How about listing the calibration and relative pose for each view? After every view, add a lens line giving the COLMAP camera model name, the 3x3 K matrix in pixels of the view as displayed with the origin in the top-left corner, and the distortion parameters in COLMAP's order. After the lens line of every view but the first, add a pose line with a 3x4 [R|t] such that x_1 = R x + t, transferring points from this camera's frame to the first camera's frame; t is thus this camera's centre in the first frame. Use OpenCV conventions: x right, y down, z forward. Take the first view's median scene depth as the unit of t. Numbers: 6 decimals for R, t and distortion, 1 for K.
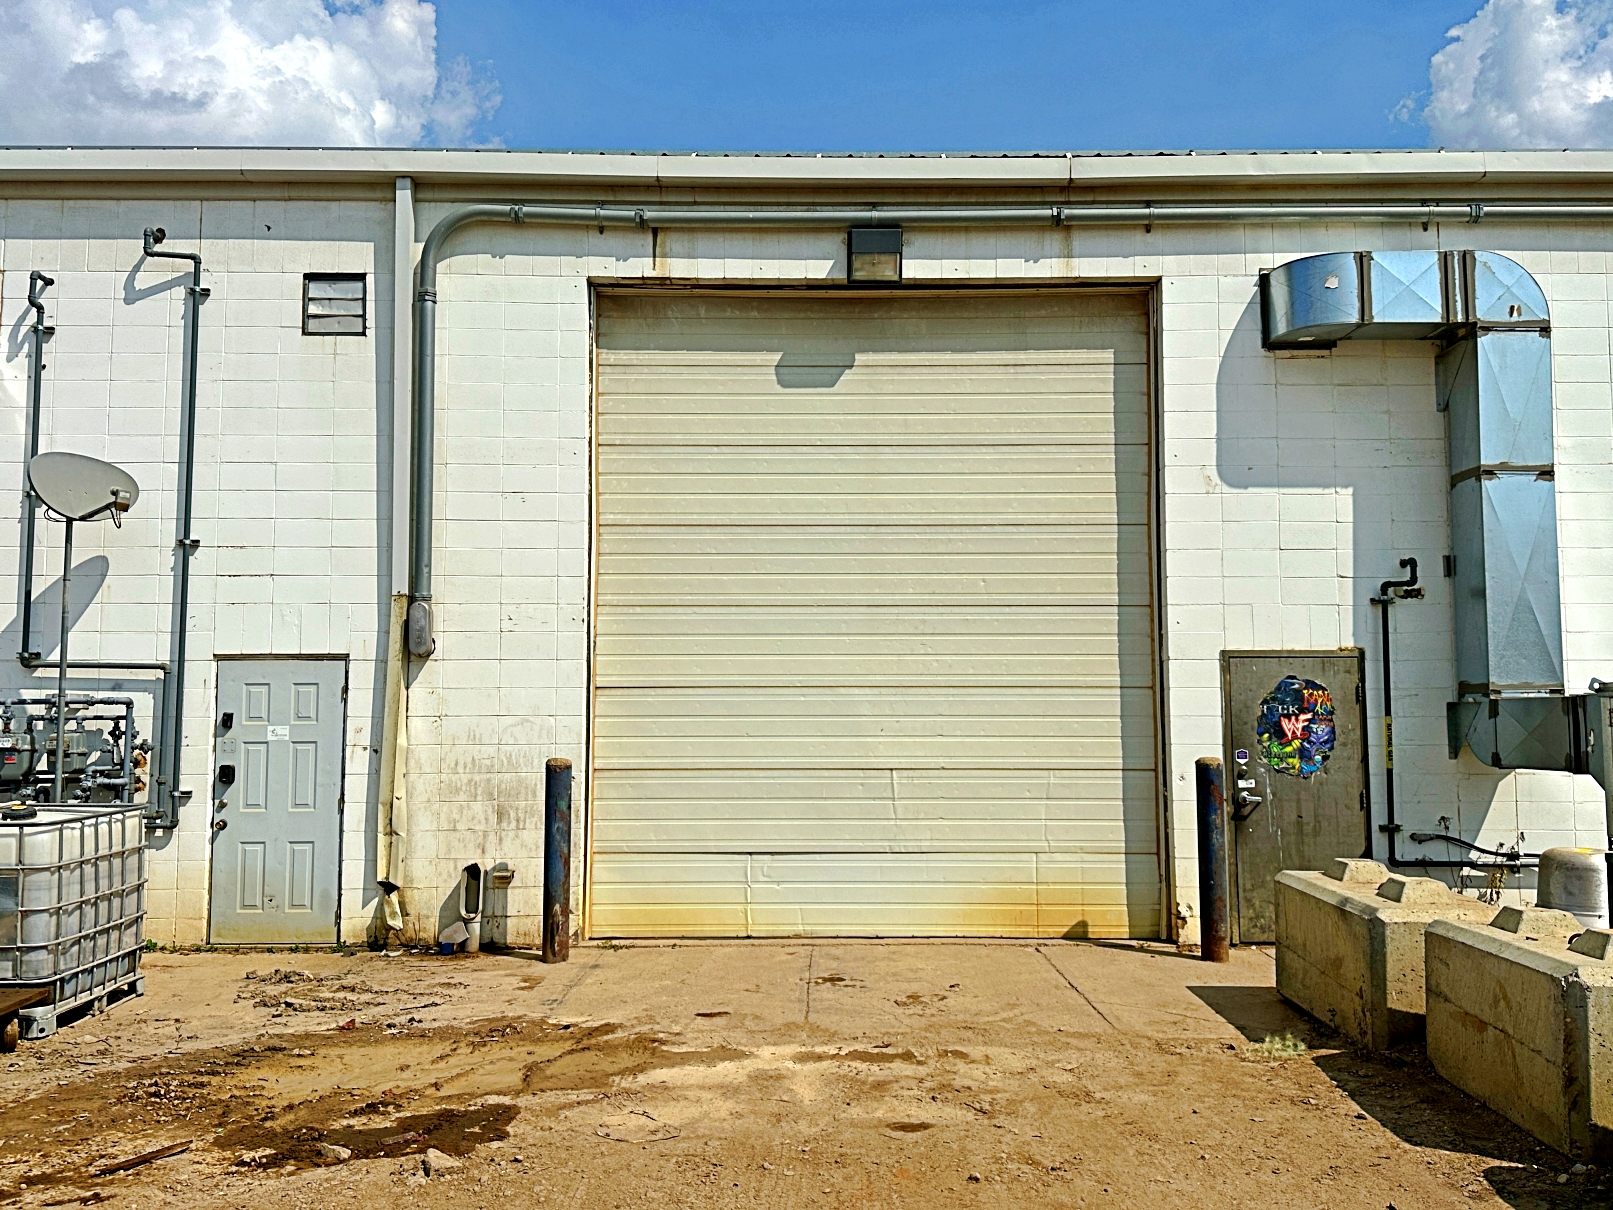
lens RADIAL K [[1413.6, 0, 807.5], [0, 1413.6, 607.6], [0, 0, 1]] dist [0.094668, -0.122371]
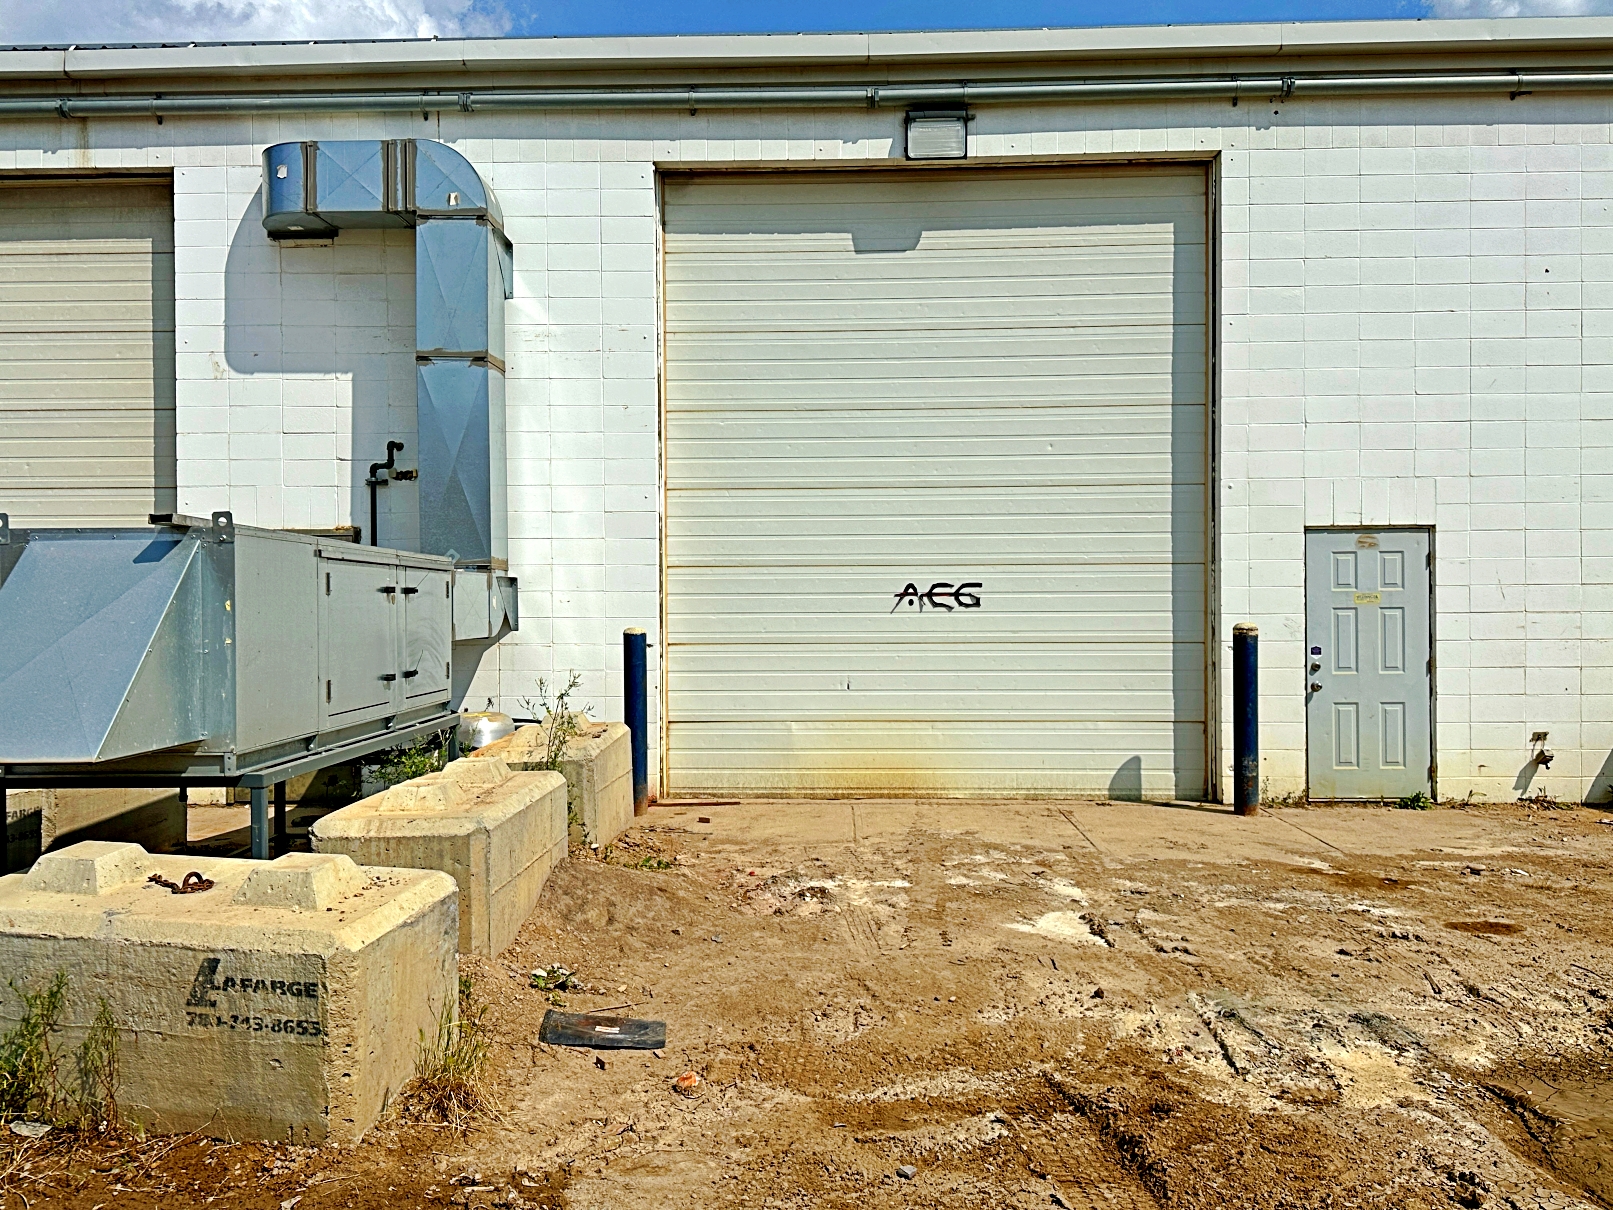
lens RADIAL K [[1317.9, 0, 799.5], [0, 1317.9, 600.4], [0, 0, 1]] dist [0.067554, -0.093179]
pose [[0.999489, -0.004527, -0.031656, 0.726813], [0.007131, 0.996555, 0.082633, 0.003379], [0.031173, -0.082817, 0.996077, 0.031322]]
